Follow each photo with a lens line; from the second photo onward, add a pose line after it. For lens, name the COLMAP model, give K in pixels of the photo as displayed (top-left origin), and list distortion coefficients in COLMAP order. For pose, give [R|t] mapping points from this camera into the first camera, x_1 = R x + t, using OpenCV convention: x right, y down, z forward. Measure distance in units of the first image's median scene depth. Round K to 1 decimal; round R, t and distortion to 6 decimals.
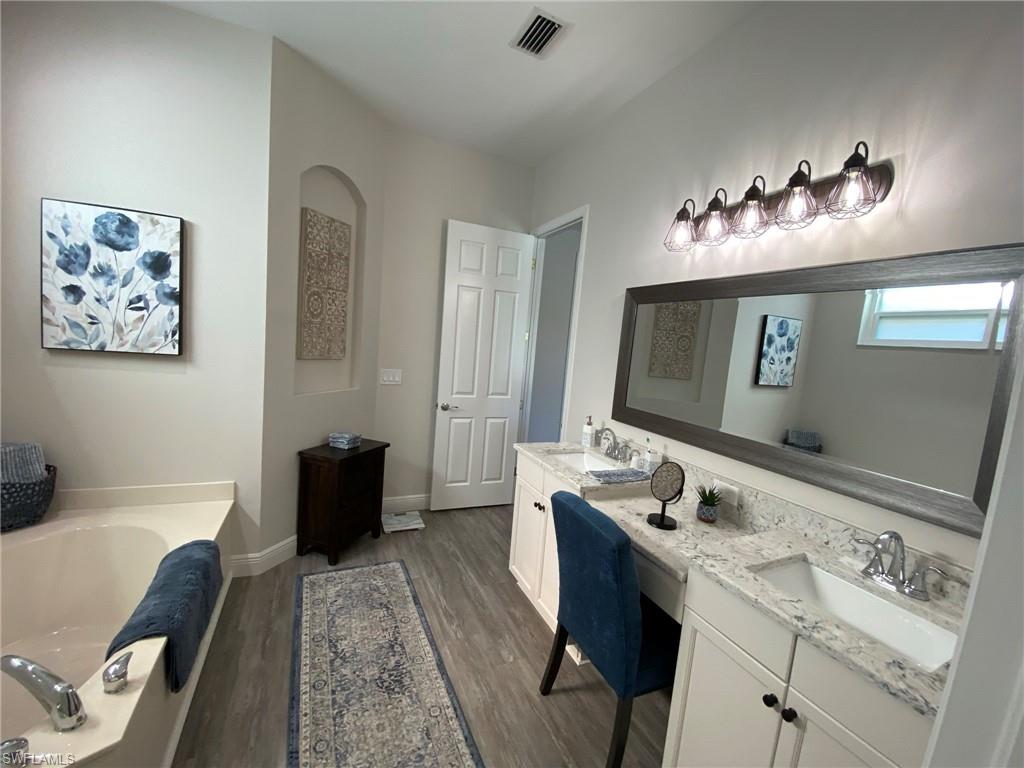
lens RADIAL K [[421.1, 0, 512.0], [0, 421.1, 384.0], [0, 0, 1]] dist [0.019674, -0.018291]
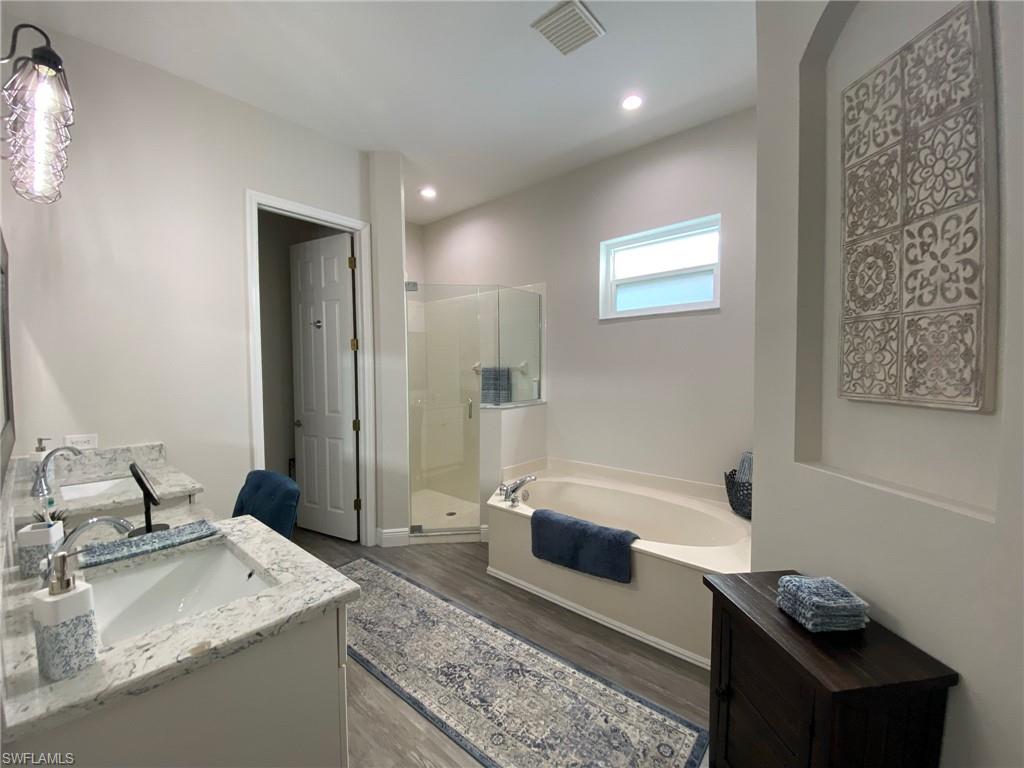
lens RADIAL K [[421.1, 0, 512.0], [0, 421.1, 384.0], [0, 0, 1]] dist [0.019674, -0.018291]
pose [[-0.904413, -0.059032, -0.422555, 0.066372], [-0.110211, 0.989094, 0.097711, -0.110839], [0.412178, 0.134942, -0.901055, 1.733243]]
